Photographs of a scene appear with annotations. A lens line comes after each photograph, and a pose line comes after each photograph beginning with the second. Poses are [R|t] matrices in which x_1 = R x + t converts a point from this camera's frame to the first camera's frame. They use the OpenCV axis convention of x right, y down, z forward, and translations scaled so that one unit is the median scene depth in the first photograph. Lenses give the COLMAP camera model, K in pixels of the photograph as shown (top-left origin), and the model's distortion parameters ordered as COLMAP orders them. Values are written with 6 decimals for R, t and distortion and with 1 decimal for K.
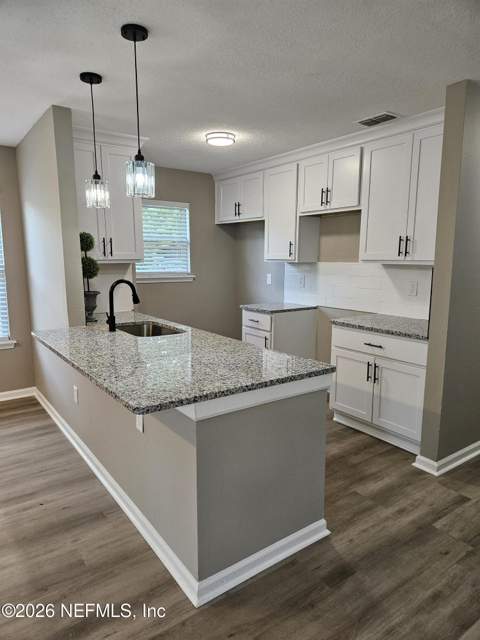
lens RADIAL K [[430.4, 0, 239.9], [0, 430.4, 321.5], [0, 0, 1]] dist [0.000943, -0.001380]
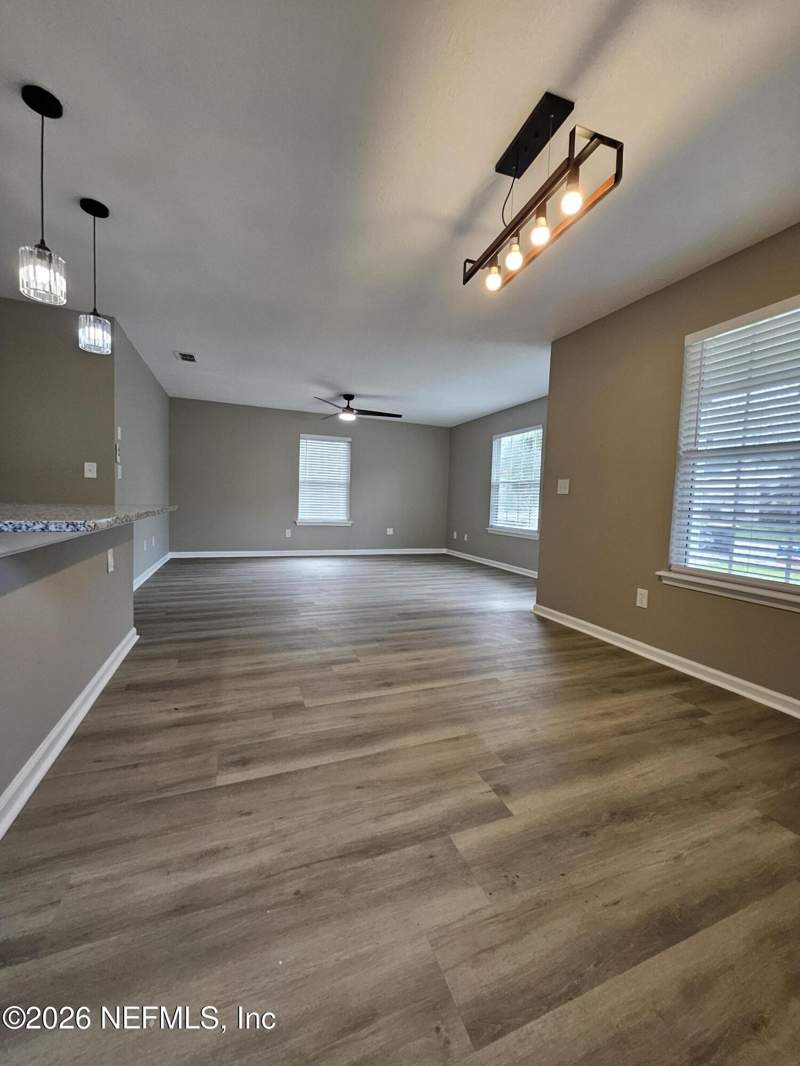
lens RADIAL K [[425.6, 0, 400.9], [0, 425.6, 529.1], [0, 0, 1]] dist [-0.002945, 0.000025]
pose [[-0.965424, -0.048129, 0.256204, -1.004230], [0.009411, 0.975734, 0.218759, -0.062425], [-0.260516, 0.213606, -0.941543, 1.499016]]
